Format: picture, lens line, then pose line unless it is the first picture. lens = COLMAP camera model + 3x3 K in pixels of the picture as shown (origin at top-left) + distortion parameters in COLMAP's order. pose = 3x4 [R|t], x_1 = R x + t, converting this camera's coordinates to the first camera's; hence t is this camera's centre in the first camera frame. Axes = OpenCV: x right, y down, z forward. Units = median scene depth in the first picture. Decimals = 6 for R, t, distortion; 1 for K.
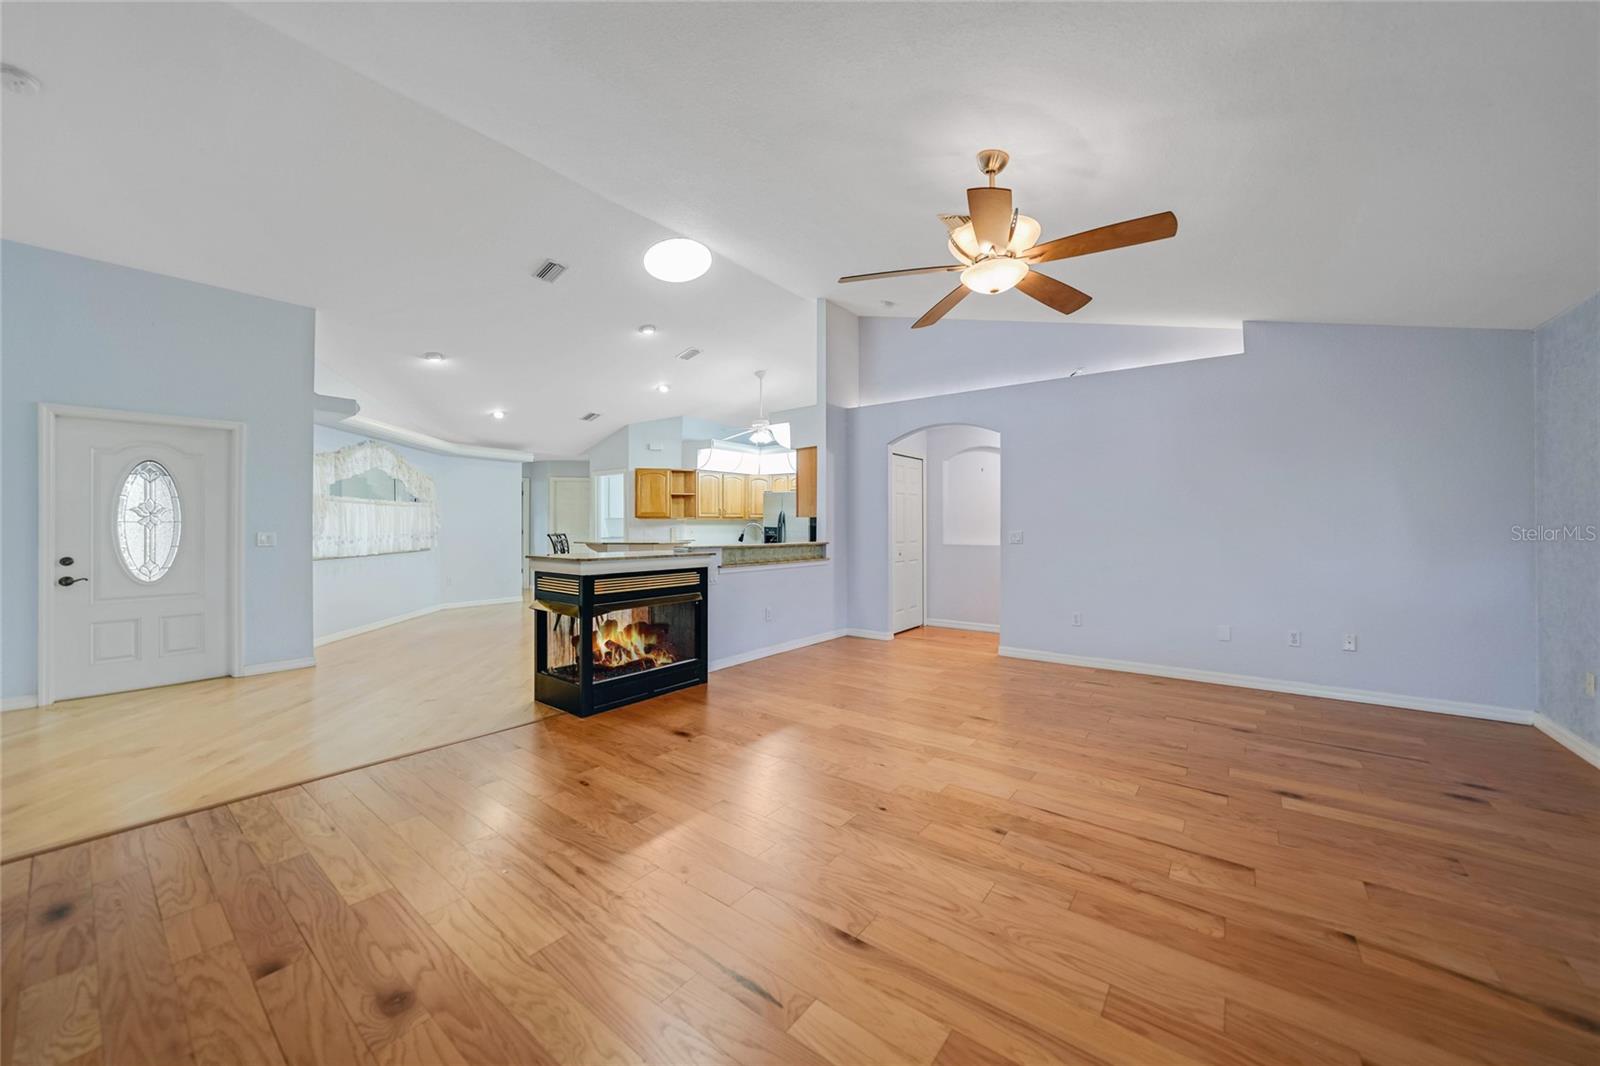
lens RADIAL K [[584.3, 0, 794.1], [0, 584.3, 523.8], [0, 0, 1]] dist [-0.014417, 0.001700]
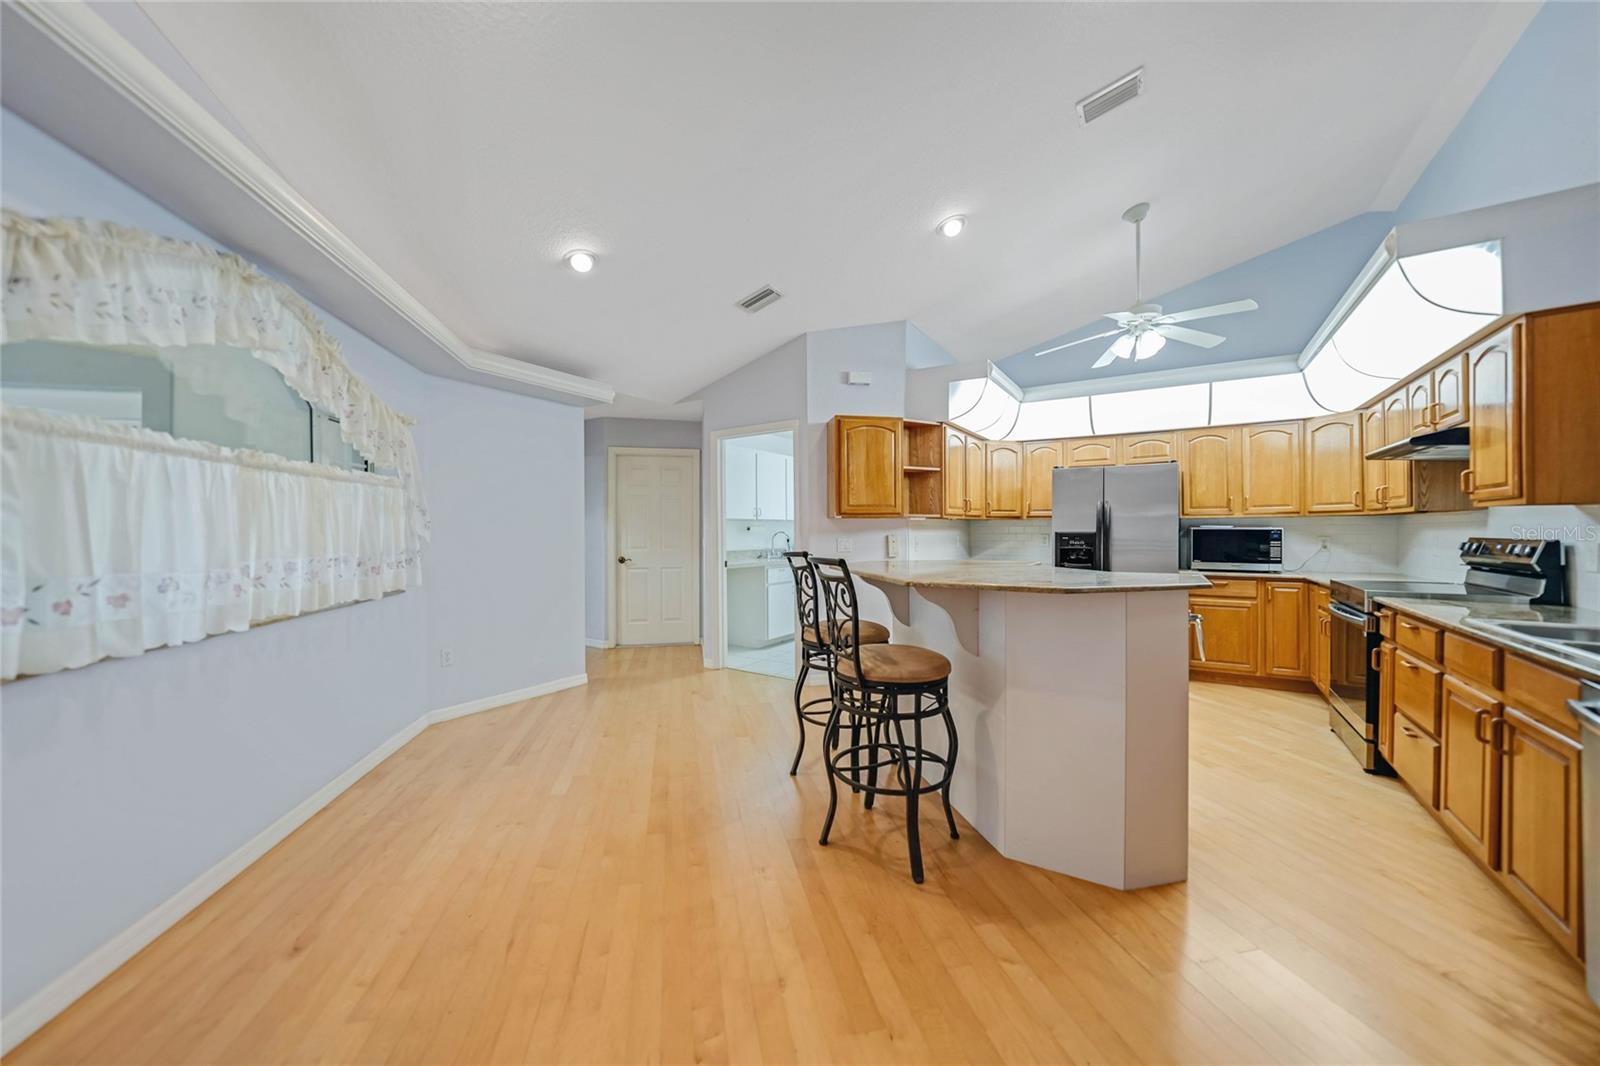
lens RADIAL K [[584.3, 0, 798.1], [0, 584.3, 533.0], [0, 0, 1]] dist [-0.014417, 0.001700]
pose [[0.996429, -0.003682, 0.084351, -0.668488], [0.003246, 0.999981, 0.005313, 0.001934], [-0.084369, -0.005021, 0.996422, 0.988191]]
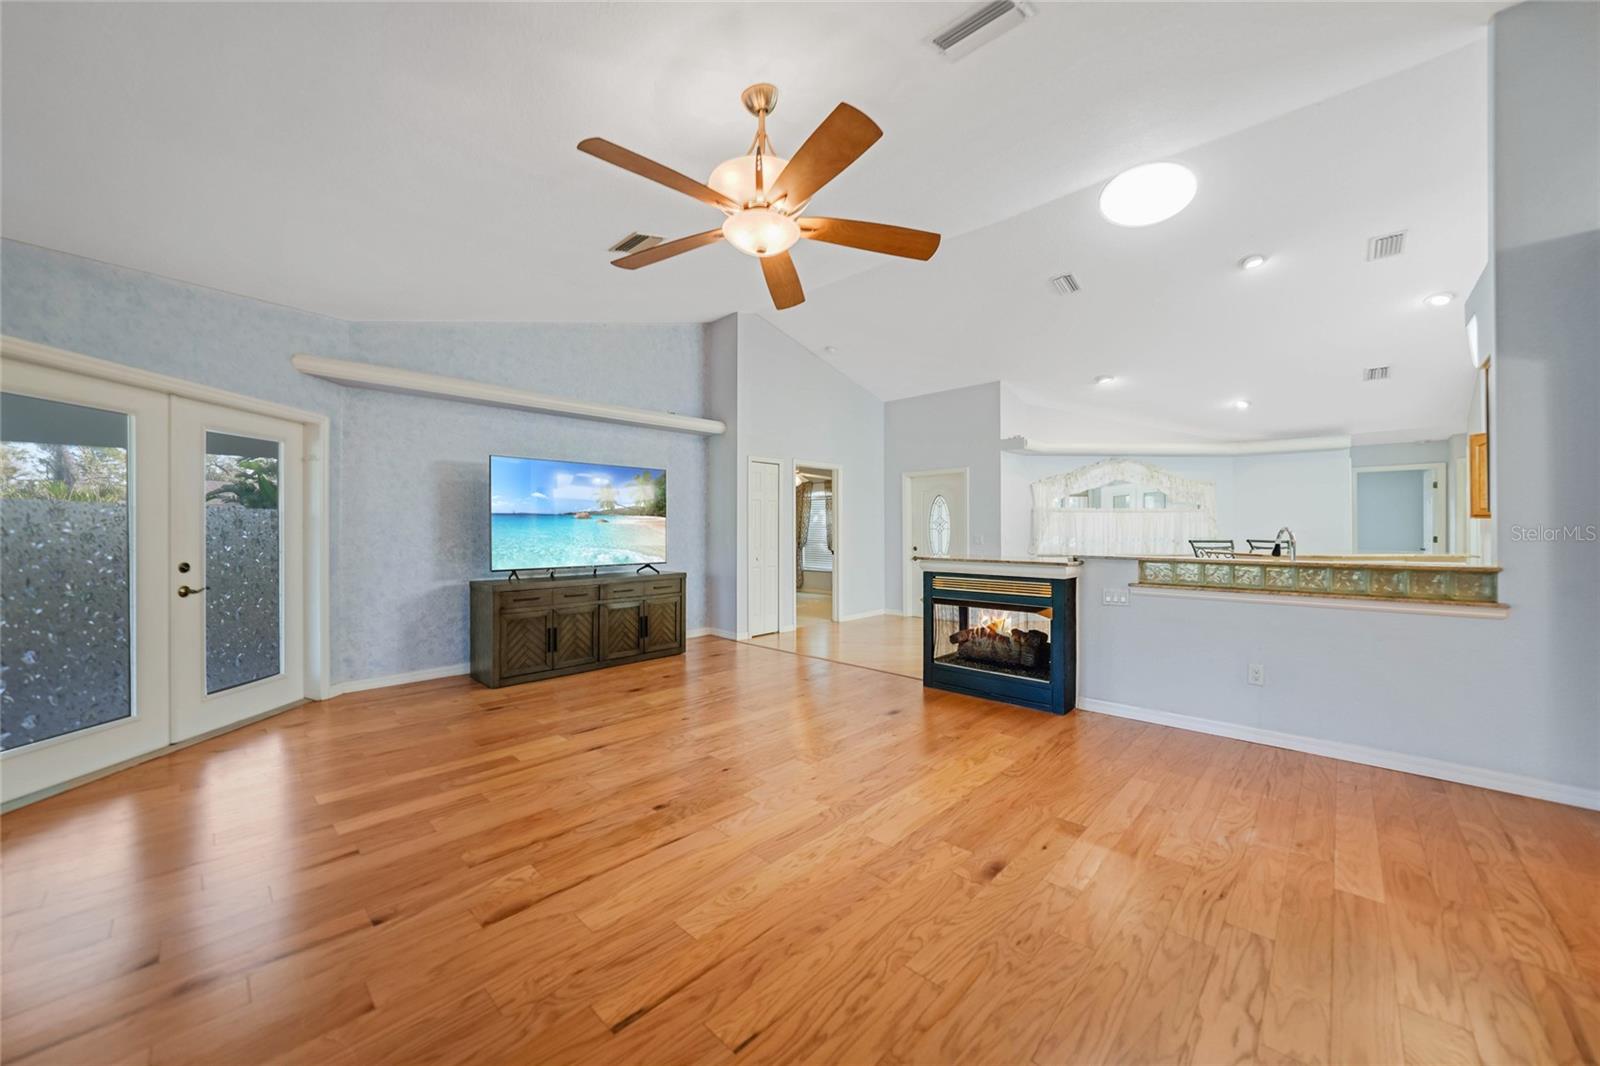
lens RADIAL K [[584.3, 0, 804.2], [0, 584.3, 530.1], [0, 0, 1]] dist [-0.014417, 0.001700]
pose [[-0.101435, -0.002497, -0.994839, 0.741359], [0.005605, 0.999980, -0.003081, 0.003643], [0.994826, -0.005889, -0.101419, 0.721600]]
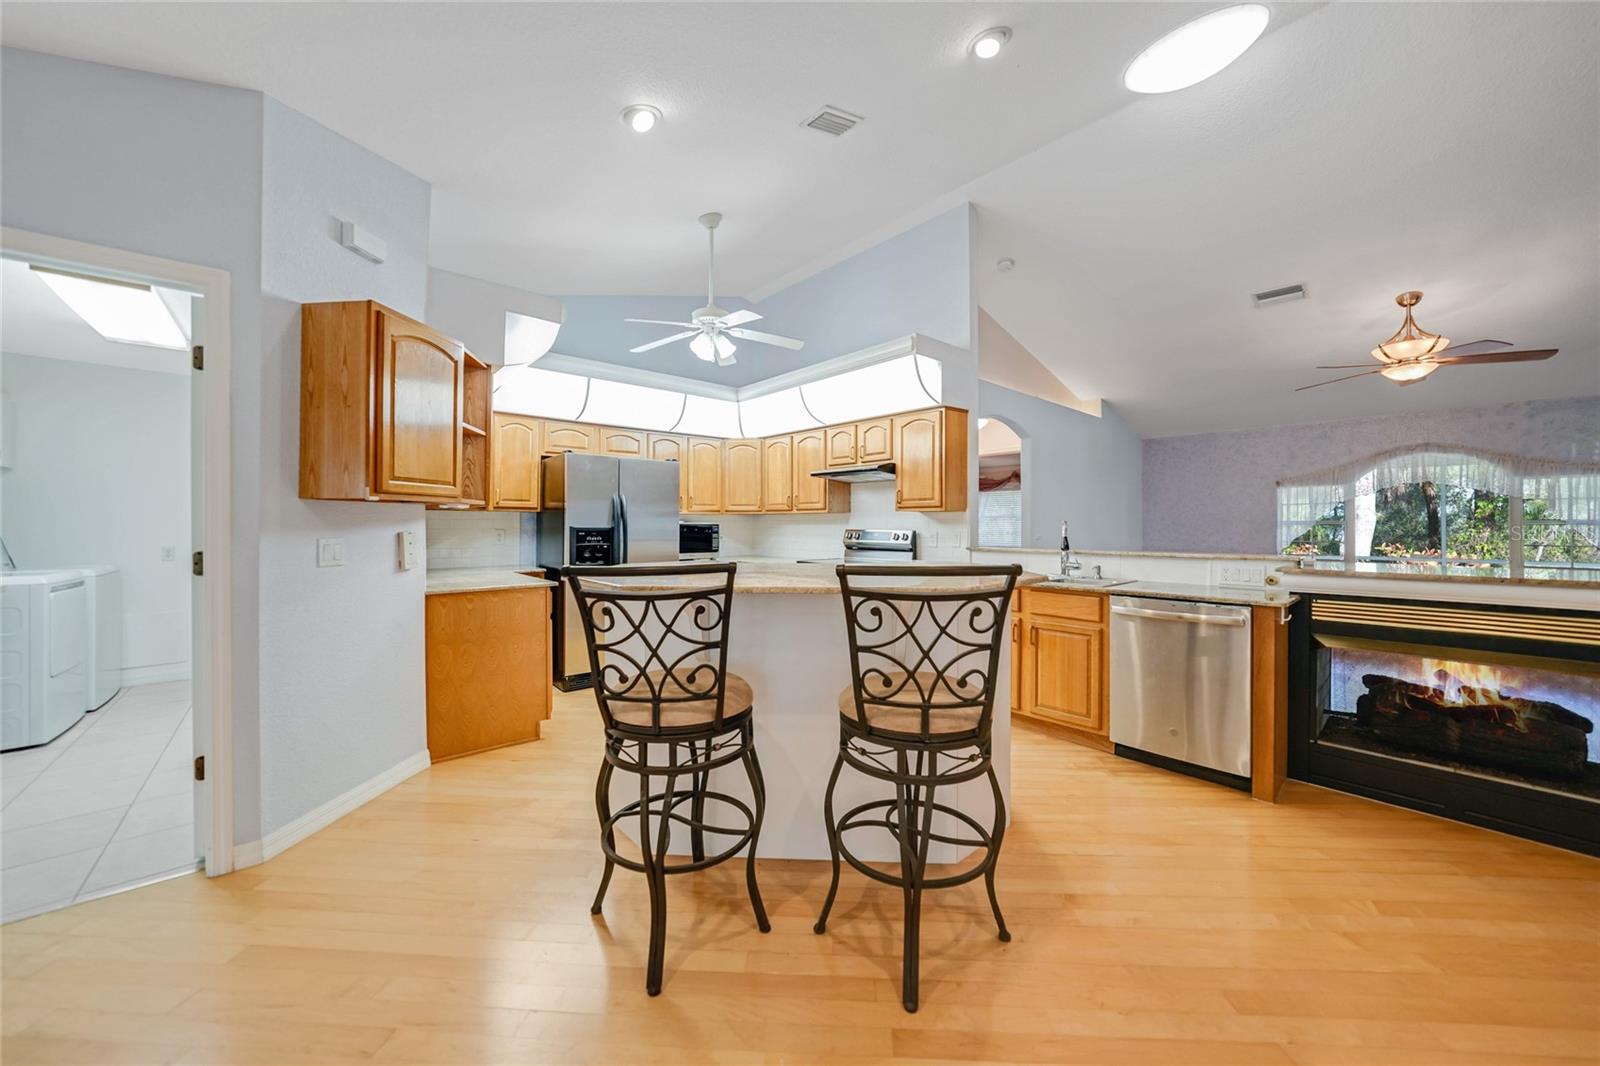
lens RADIAL K [[584.3, 0, 808.7], [0, 584.3, 529.9], [0, 0, 1]] dist [-0.014417, 0.001700]
pose [[0.177434, -0.009412, 0.984088, -0.944987], [-0.002230, 0.999948, 0.009966, 0.002629], [-0.984130, -0.003963, 0.177404, 1.483206]]
